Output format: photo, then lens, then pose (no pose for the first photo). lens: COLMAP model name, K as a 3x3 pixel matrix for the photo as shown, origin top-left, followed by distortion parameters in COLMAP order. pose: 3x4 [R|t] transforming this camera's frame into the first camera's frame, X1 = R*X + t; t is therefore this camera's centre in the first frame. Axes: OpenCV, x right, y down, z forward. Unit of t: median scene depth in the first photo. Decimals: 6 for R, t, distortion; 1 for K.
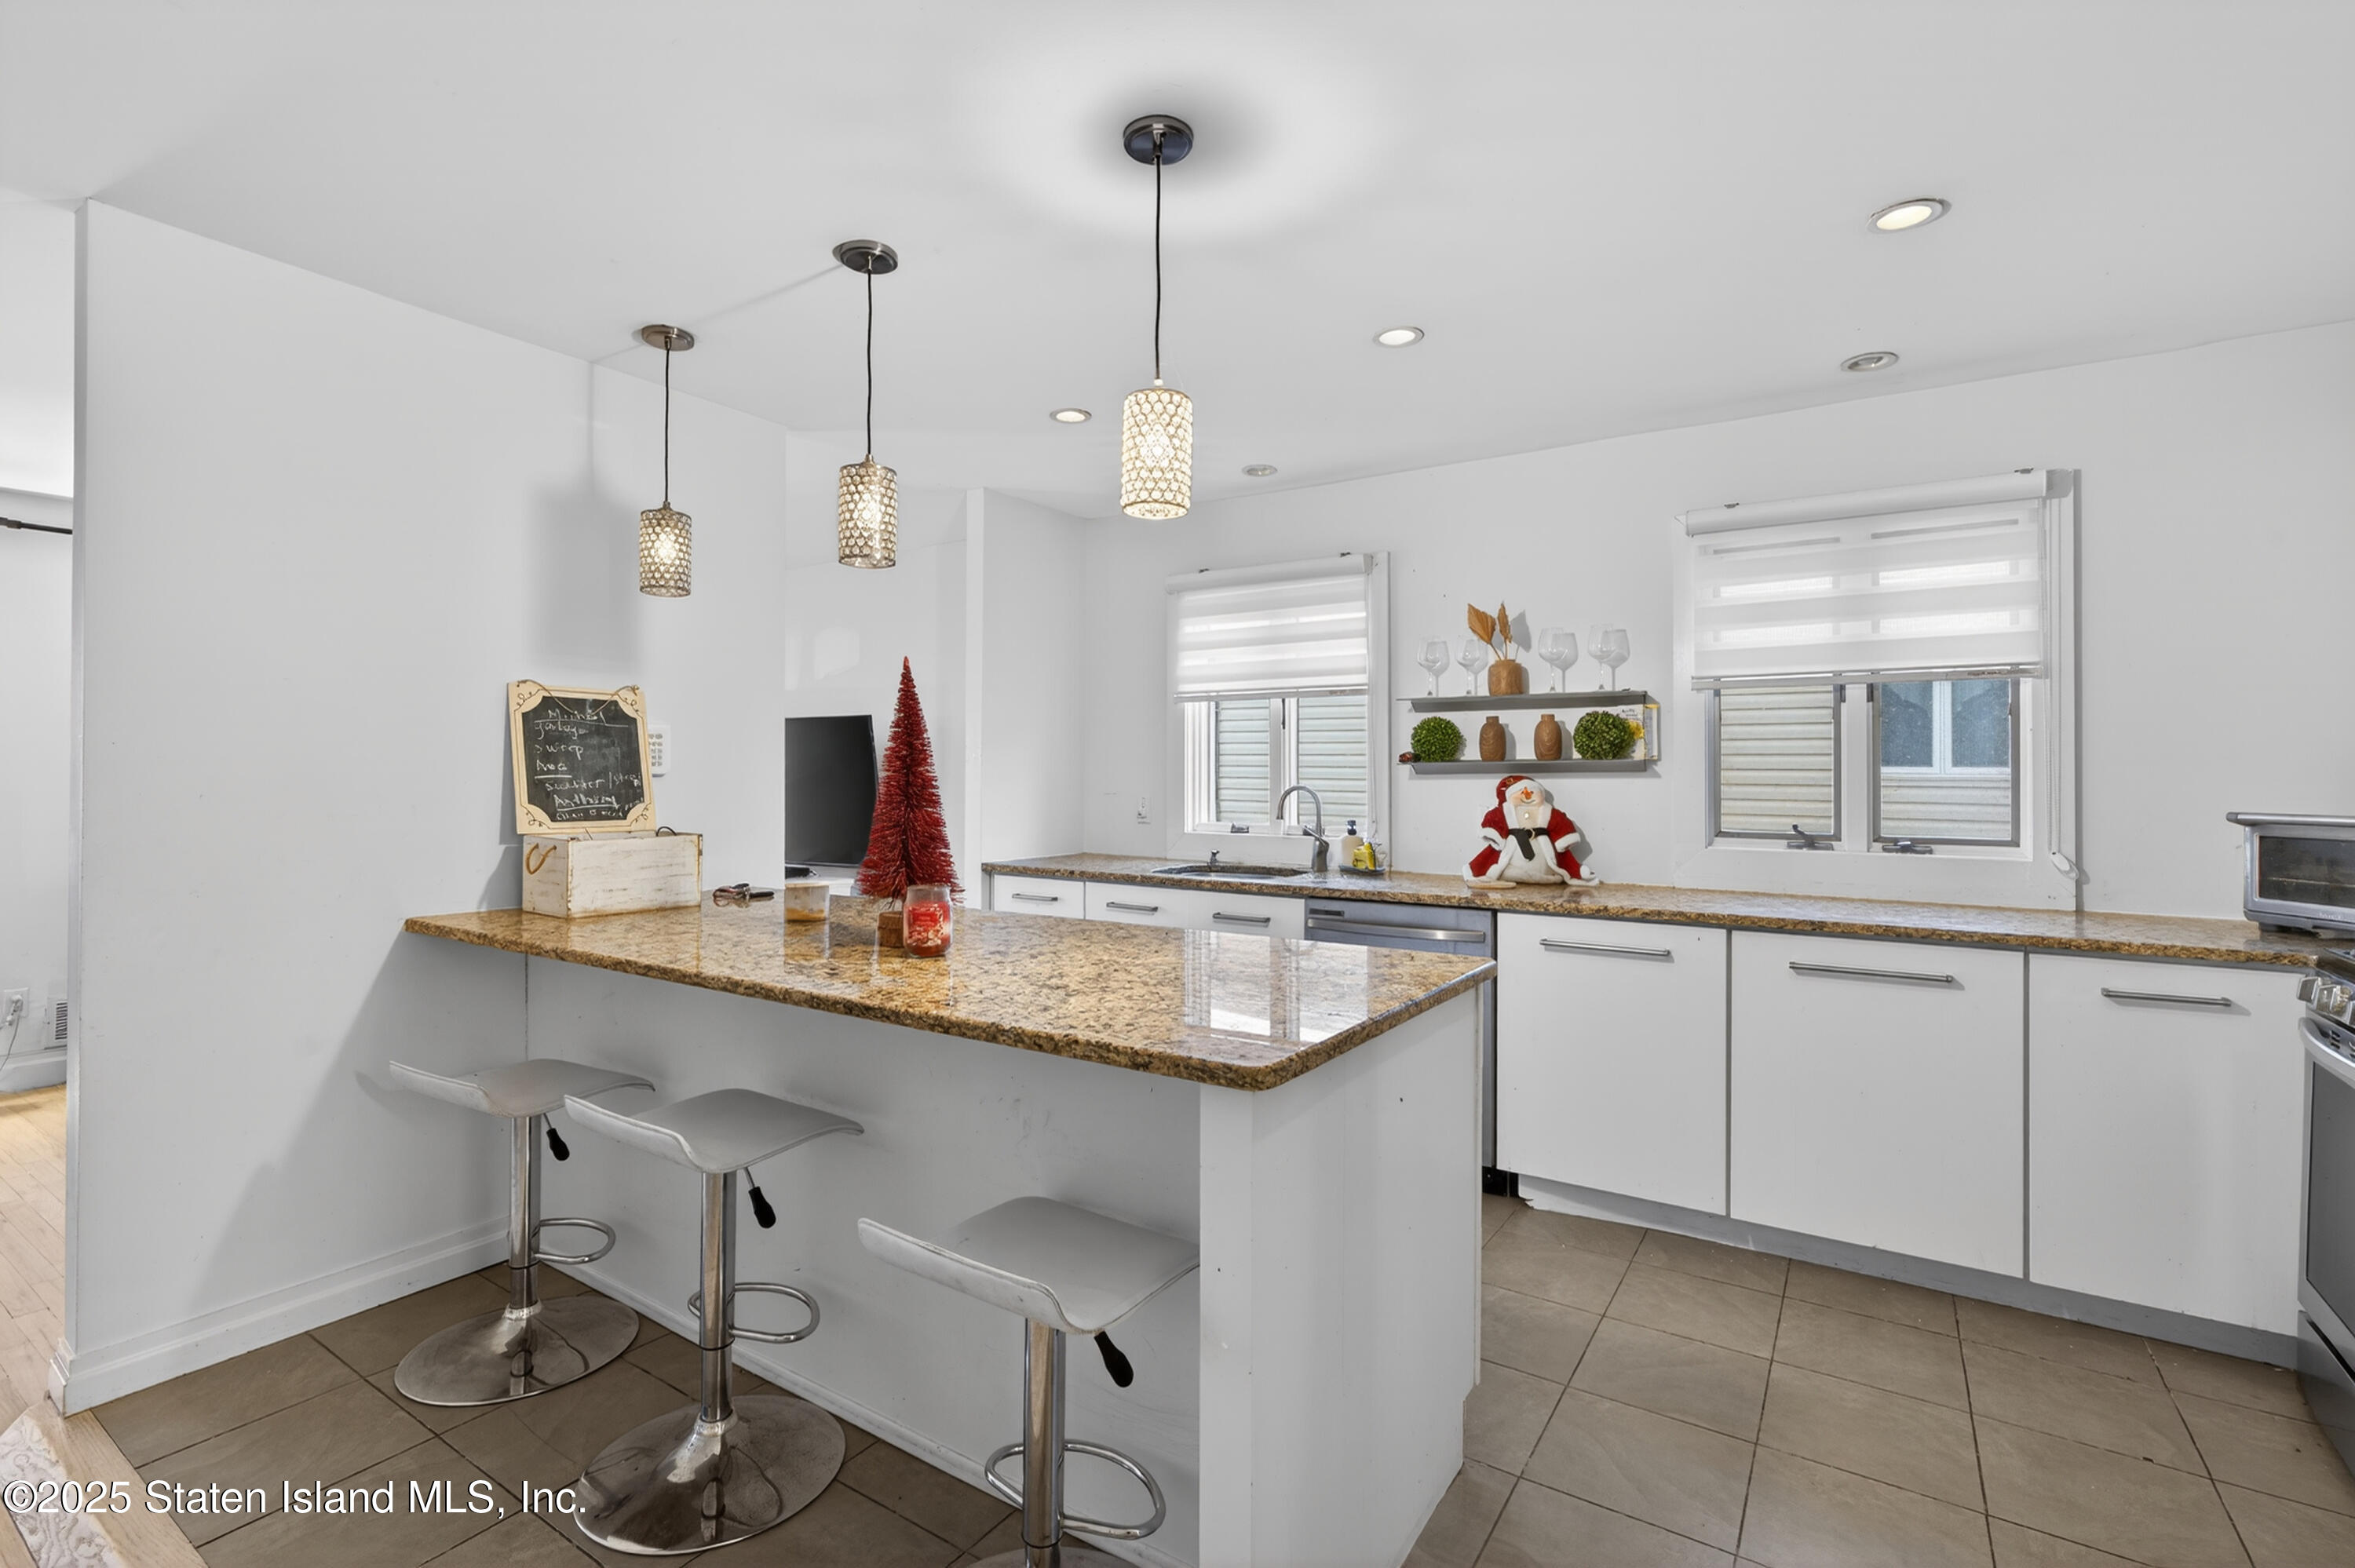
lens RADIAL K [[1047.6, 0, 1182.6], [0, 1047.6, 766.9], [0, 0, 1]] dist [-0.001881, 0.000273]
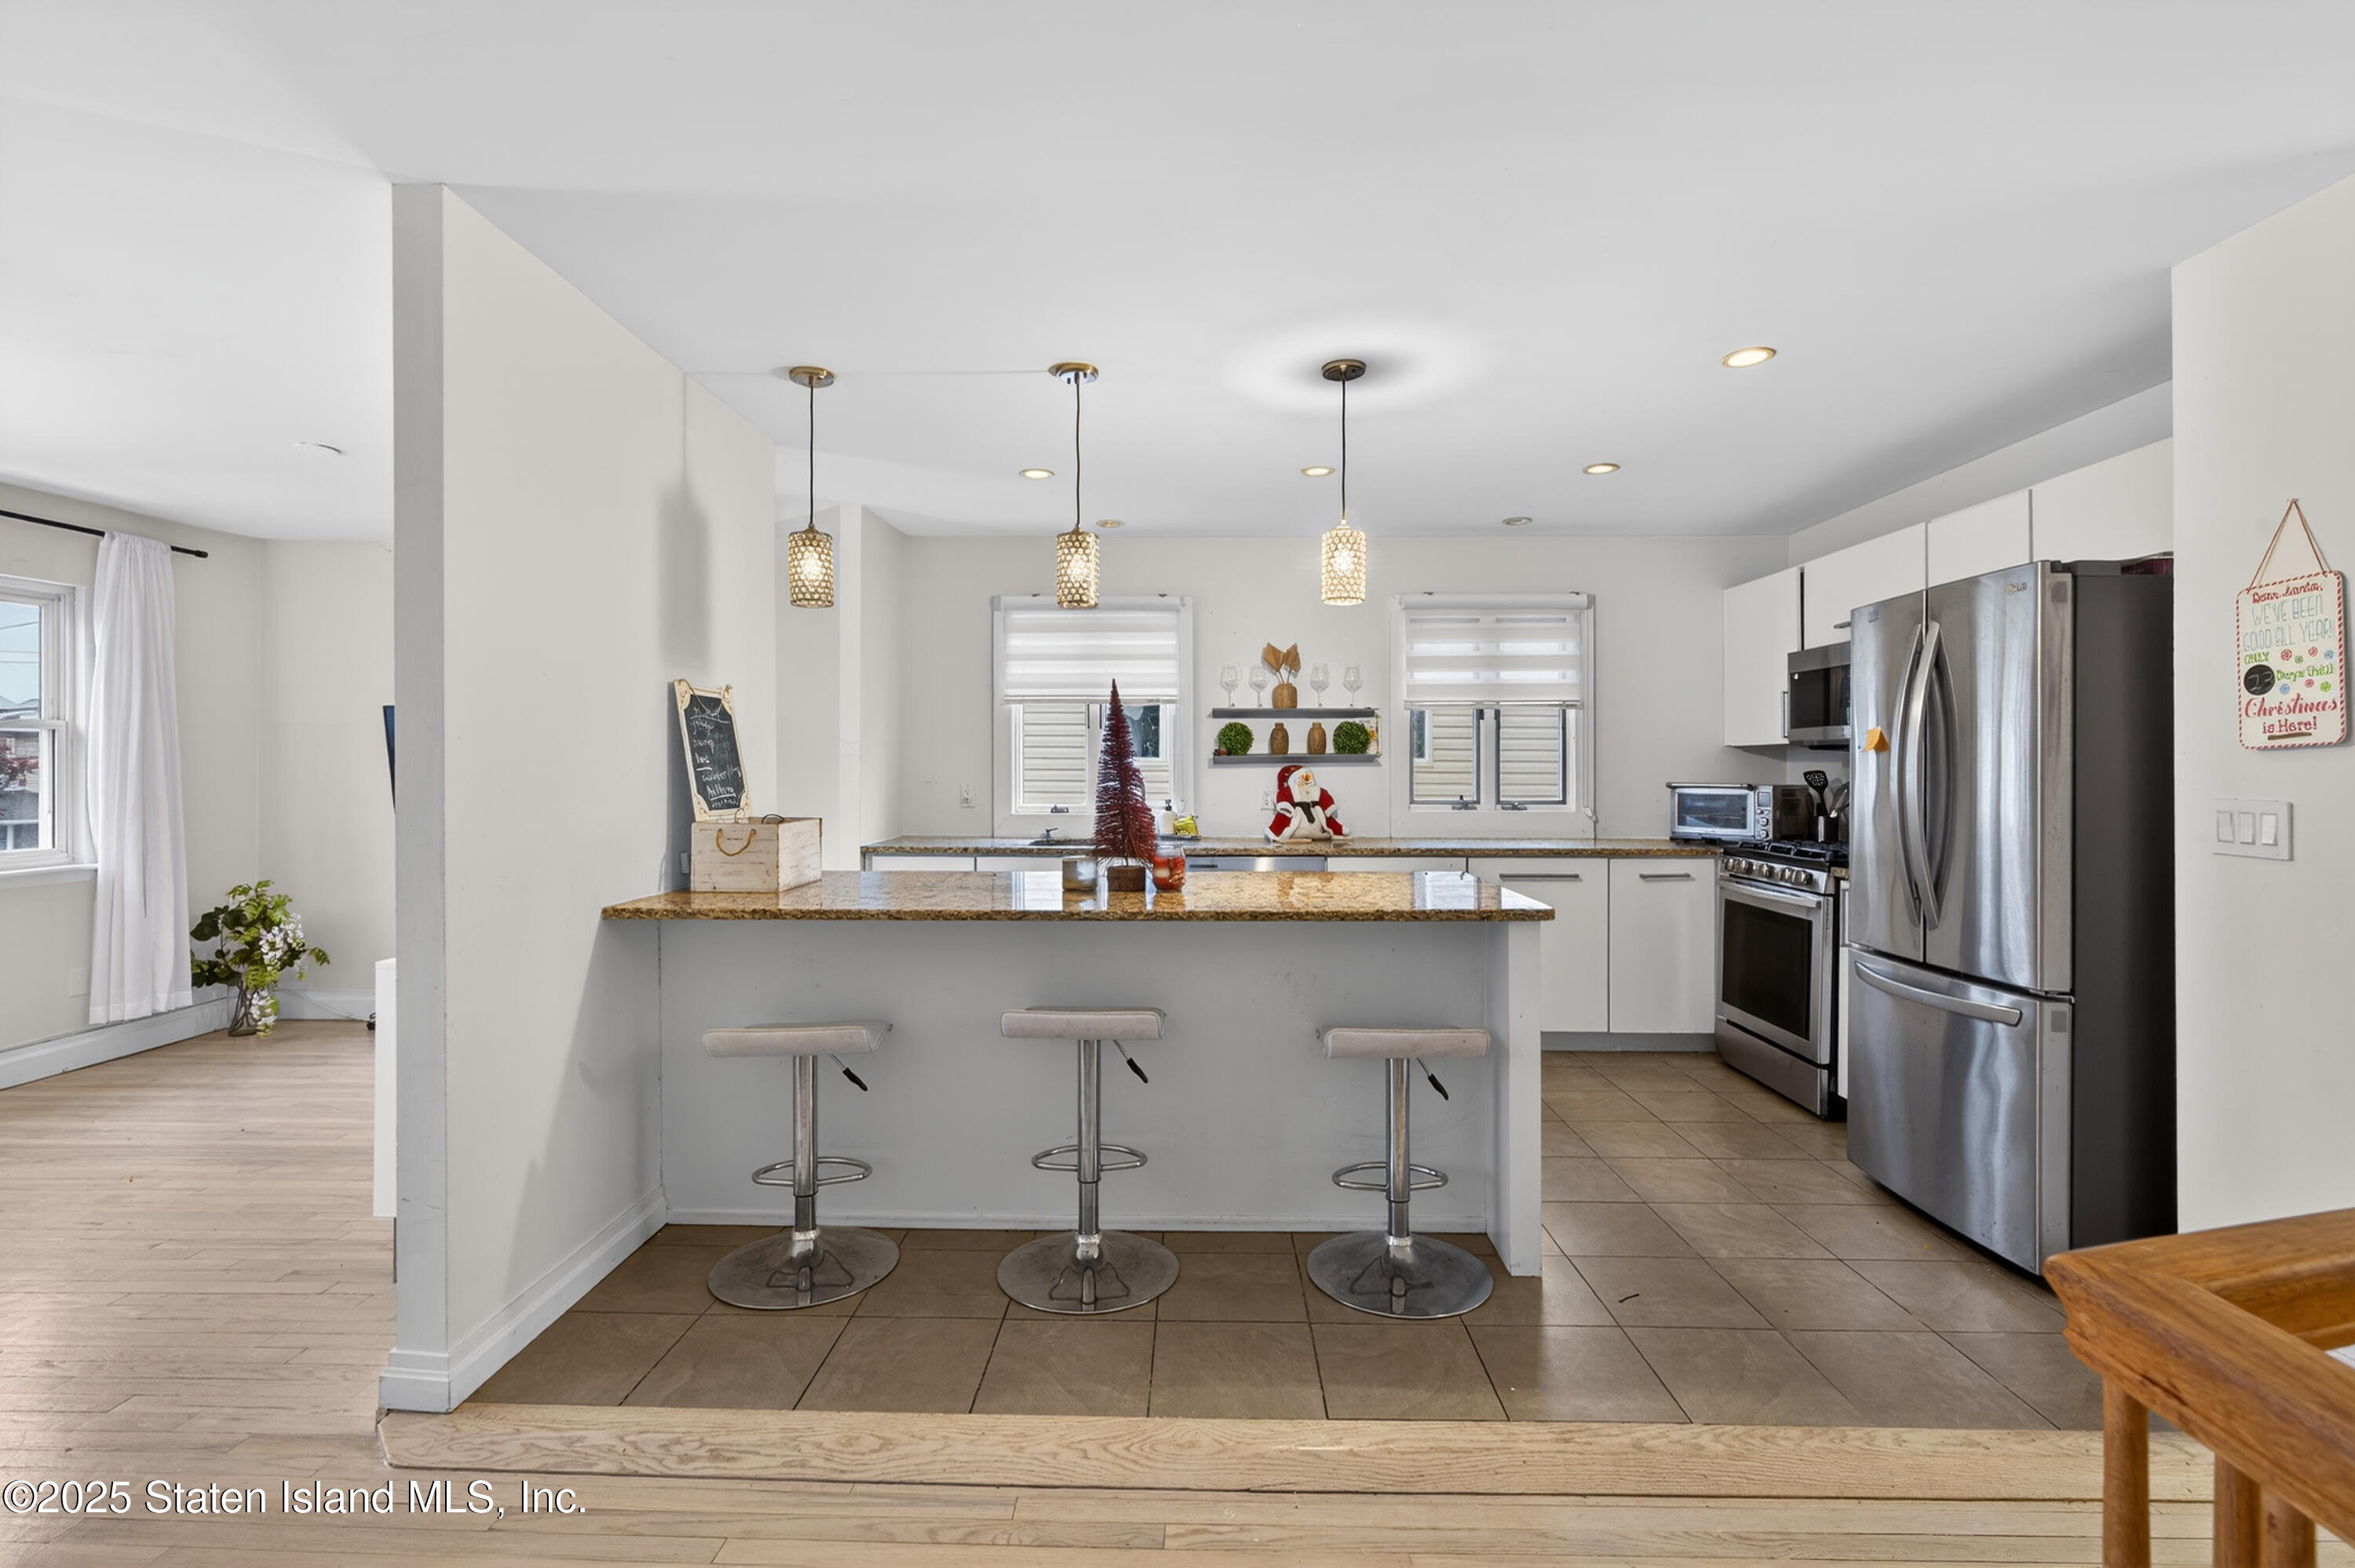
lens RADIAL K [[1044.6, 0, 1176.5], [0, 1044.6, 757.5], [0, 0, 1]] dist [0.000948, 0.000198]
pose [[0.848545, 0.000633, 0.529122, -0.641781], [-0.001393, 0.999998, 0.001039, -0.003498], [-0.529121, -0.001619, 0.848545, -0.137368]]
